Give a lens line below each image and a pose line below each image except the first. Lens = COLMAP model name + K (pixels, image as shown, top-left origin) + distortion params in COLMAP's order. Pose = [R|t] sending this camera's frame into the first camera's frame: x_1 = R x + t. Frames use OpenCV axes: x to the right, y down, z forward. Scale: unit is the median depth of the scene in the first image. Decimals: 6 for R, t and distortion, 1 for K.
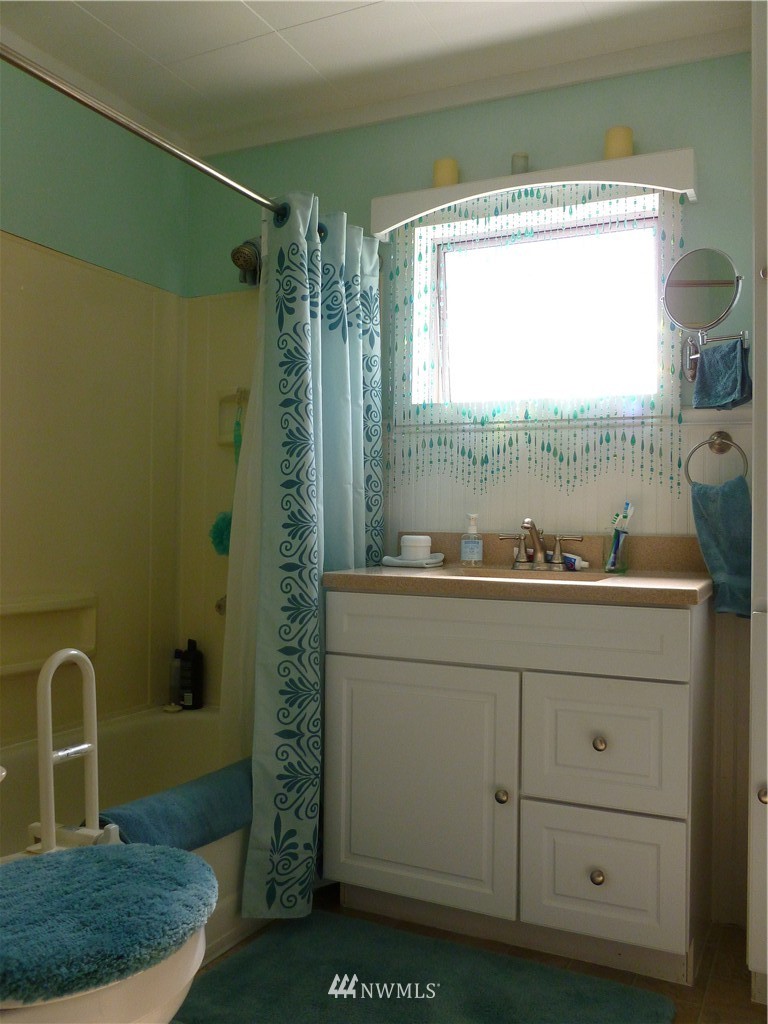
lens RADIAL K [[882.4, 0, 386.4], [0, 882.4, 506.4], [0, 0, 1]] dist [-0.031235, 0.018857]
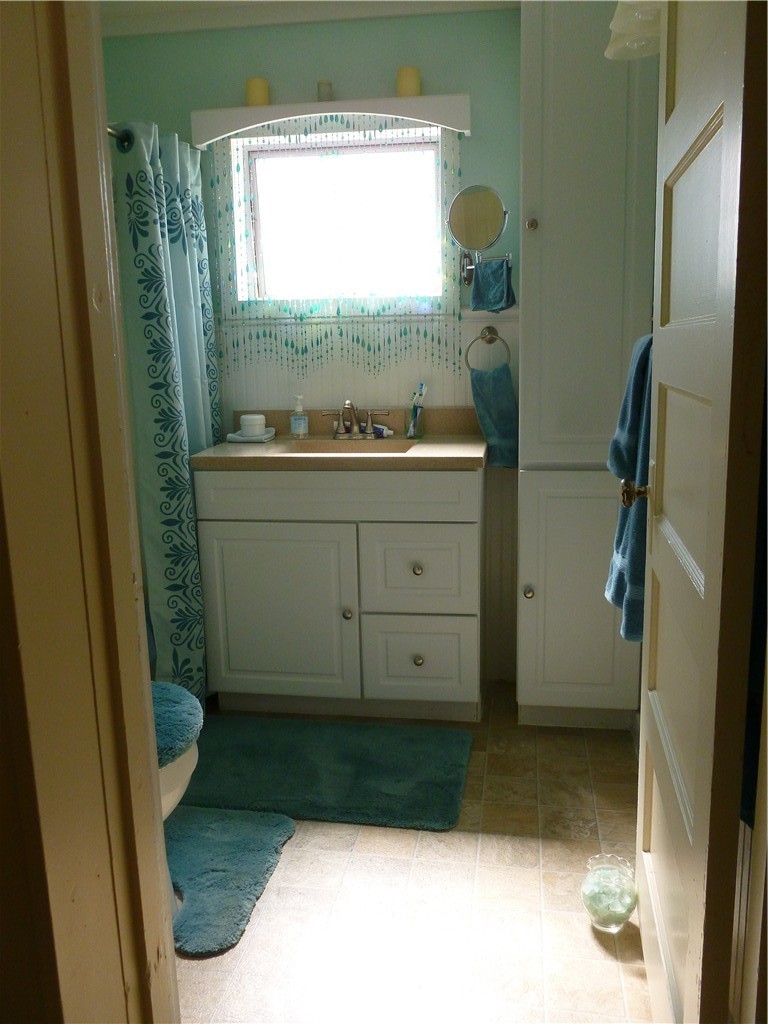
lens RADIAL K [[882.4, 0, 386.4], [0, 882.4, 506.4], [0, 0, 1]] dist [-0.031235, 0.018857]
pose [[0.954260, -0.089990, 0.285113, -0.163185], [0.029225, 0.977136, 0.210595, -0.104292], [-0.297546, -0.192630, 0.935072, -0.229706]]
